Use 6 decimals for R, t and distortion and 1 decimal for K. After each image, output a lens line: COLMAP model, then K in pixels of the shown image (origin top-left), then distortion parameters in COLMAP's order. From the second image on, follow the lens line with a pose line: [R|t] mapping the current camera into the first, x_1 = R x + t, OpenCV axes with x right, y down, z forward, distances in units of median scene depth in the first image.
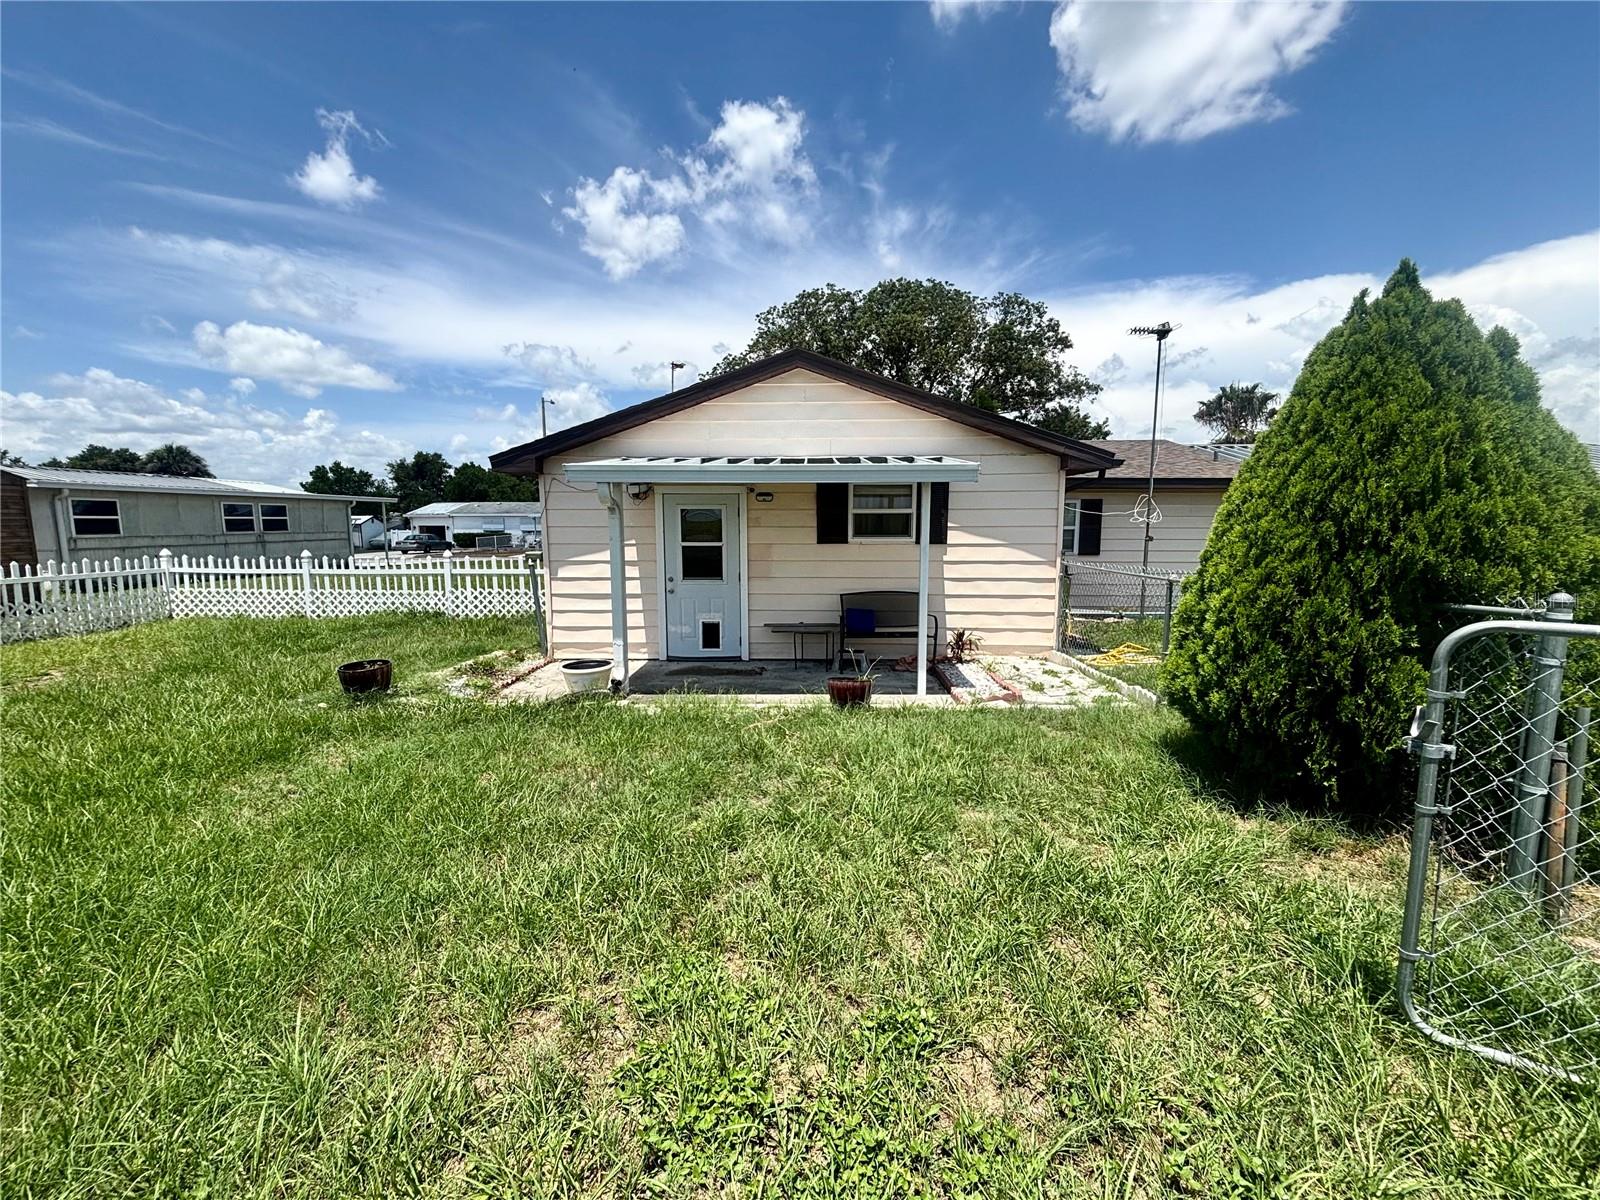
lens RADIAL K [[641.8, 0, 798.5], [0, 641.8, 596.2], [0, 0, 1]] dist [0.014680, 0.000186]
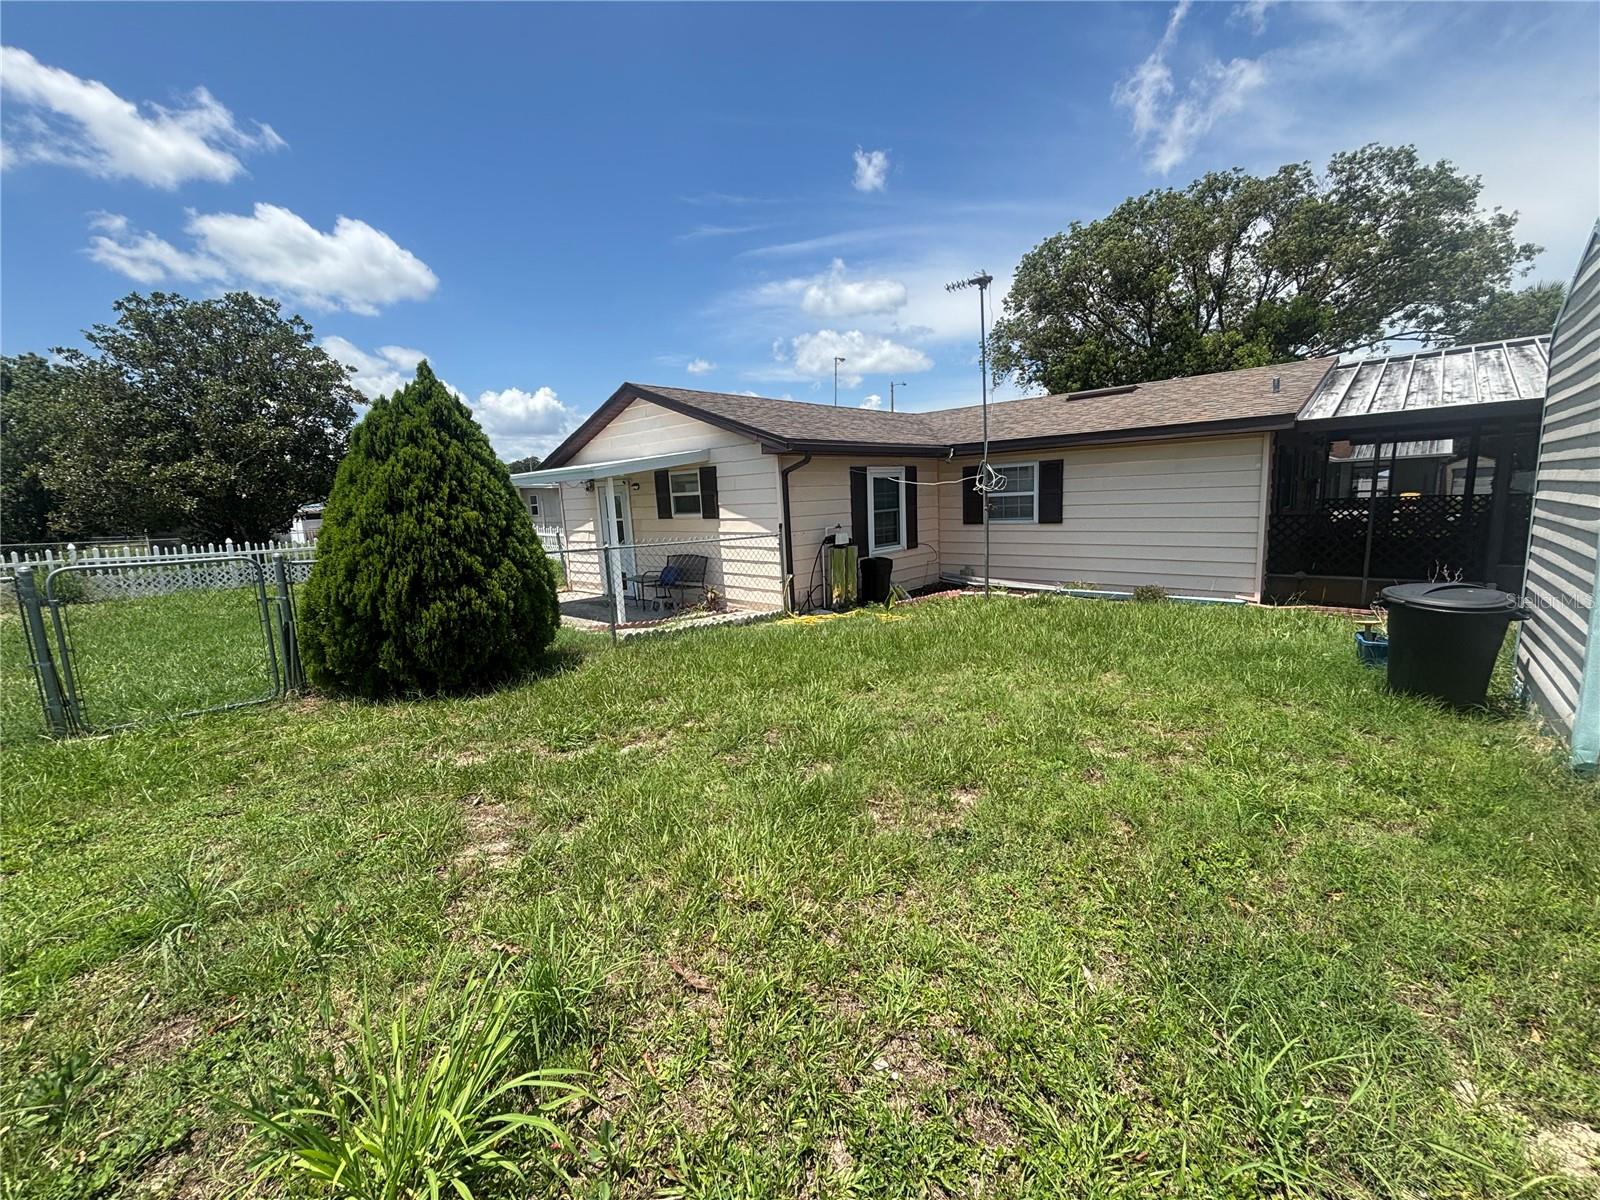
lens RADIAL K [[641.8, 0, 797.3], [0, 641.8, 602.1], [0, 0, 1]] dist [0.014680, 0.000186]
pose [[0.767807, 0.071031, -0.636731, 1.143940], [-0.029918, 0.996726, 0.075114, -0.017495], [0.639982, -0.038623, 0.767419, 0.133400]]
